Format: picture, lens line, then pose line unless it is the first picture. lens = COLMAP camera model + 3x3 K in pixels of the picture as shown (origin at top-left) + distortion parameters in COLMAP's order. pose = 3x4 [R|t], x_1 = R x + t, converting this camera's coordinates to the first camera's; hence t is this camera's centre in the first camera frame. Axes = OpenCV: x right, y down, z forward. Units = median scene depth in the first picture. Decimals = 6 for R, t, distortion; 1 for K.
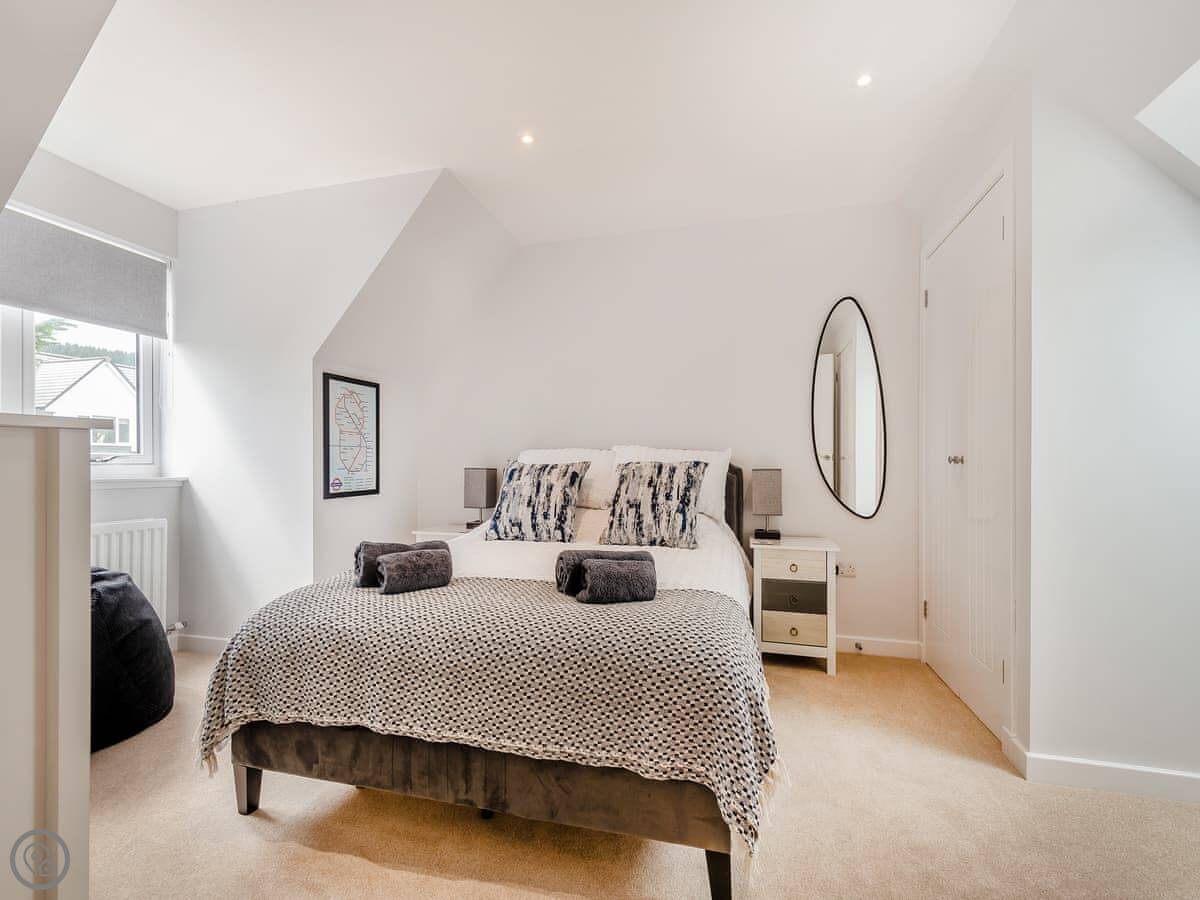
lens RADIAL K [[537.3, 0, 602.4], [0, 537.3, 459.2], [0, 0, 1]] dist [-0.000326, -0.000397]
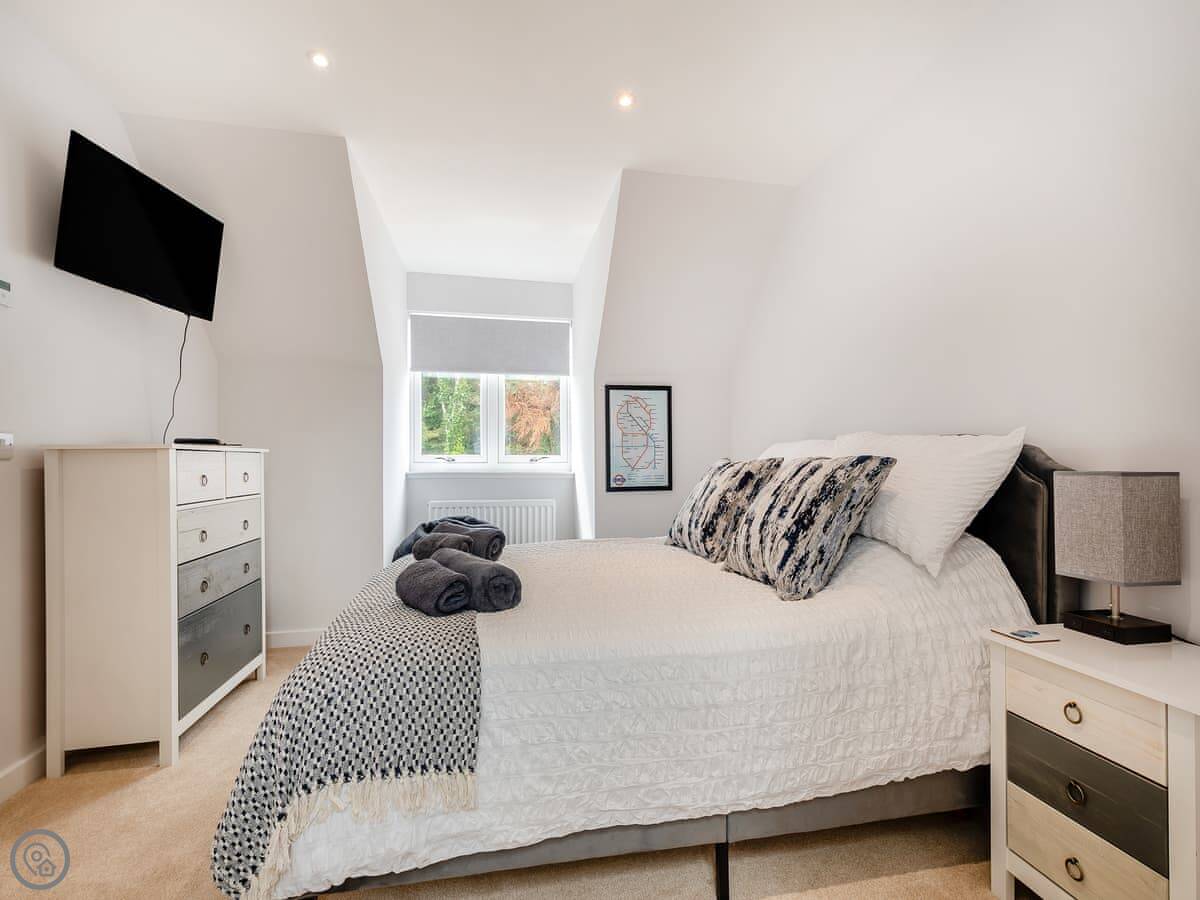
lens RADIAL K [[537.3, 0, 602.4], [0, 537.3, 459.2], [0, 0, 1]] dist [-0.000326, -0.000397]
pose [[0.435009, -0.007111, -0.900398, 0.545322], [0.009413, 0.999950, -0.003349, 0.006391], [0.900377, -0.007019, 0.435054, 0.478010]]
